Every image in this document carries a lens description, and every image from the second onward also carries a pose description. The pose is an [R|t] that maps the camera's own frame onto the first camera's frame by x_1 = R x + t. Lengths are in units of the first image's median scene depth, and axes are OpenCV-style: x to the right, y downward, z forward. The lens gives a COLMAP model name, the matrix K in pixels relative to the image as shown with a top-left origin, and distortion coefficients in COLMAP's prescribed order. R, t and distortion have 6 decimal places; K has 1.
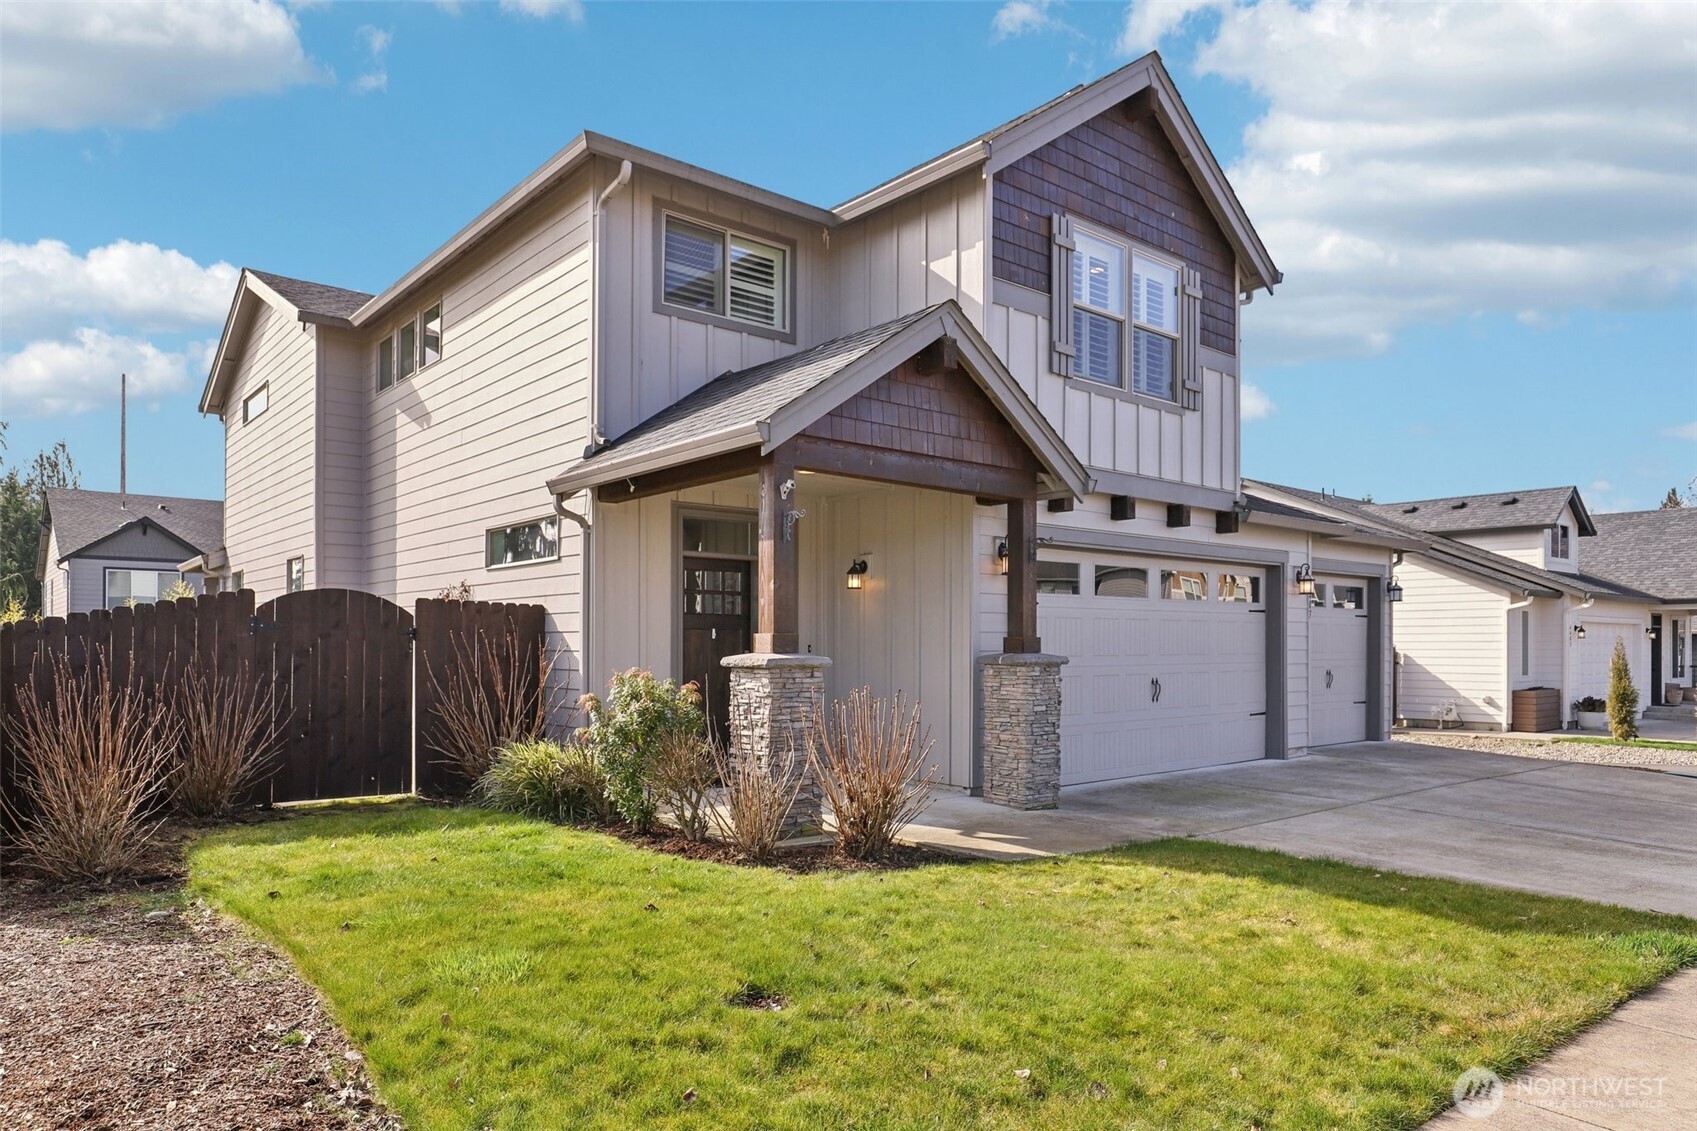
lens RADIAL K [[1078.9, 0, 855.9], [0, 1078.9, 638.6], [0, 0, 1]] dist [0.004956, 0.001556]
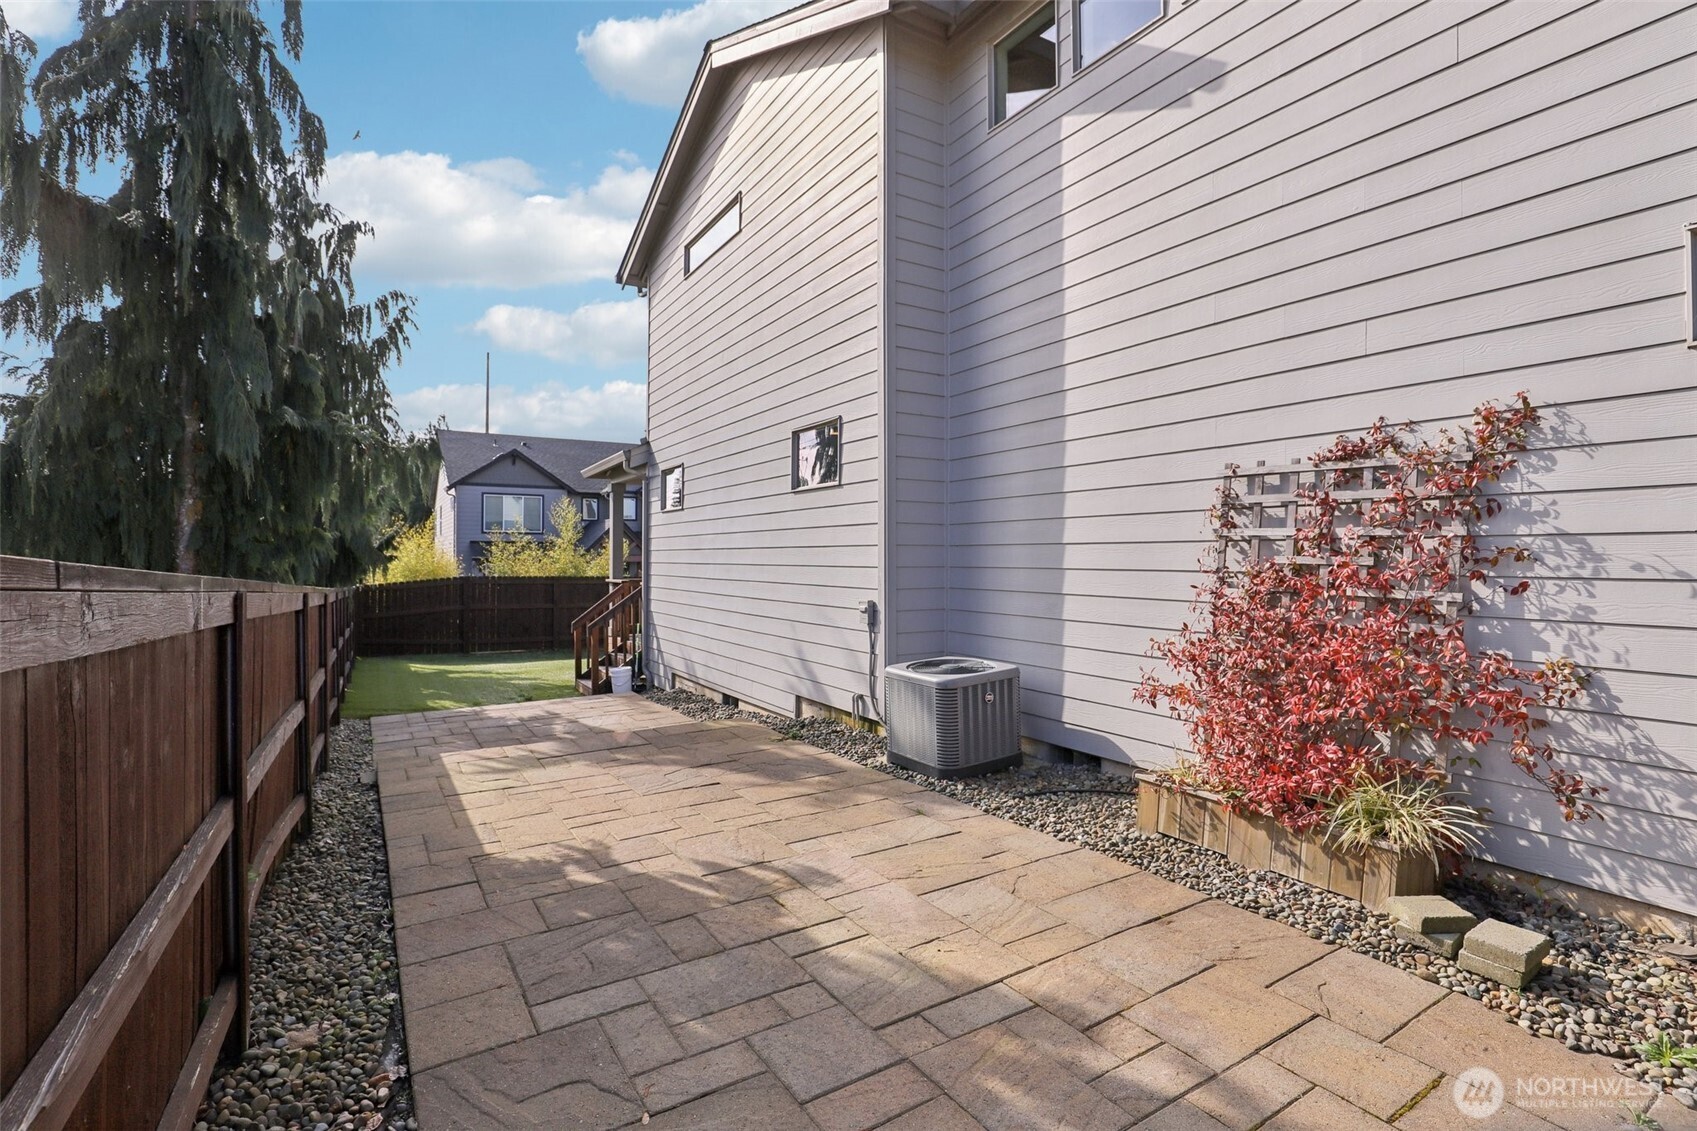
lens RADIAL K [[782.7, 0, 850.7], [0, 782.7, 561.5], [0, 0, 1]] dist [-0.005458, -0.000415]
pose [[0.989028, 0.004131, -0.147673, -0.172657], [-0.002956, 0.999962, 0.008177, 0.001152], [0.147701, -0.007651, 0.989002, 0.217109]]
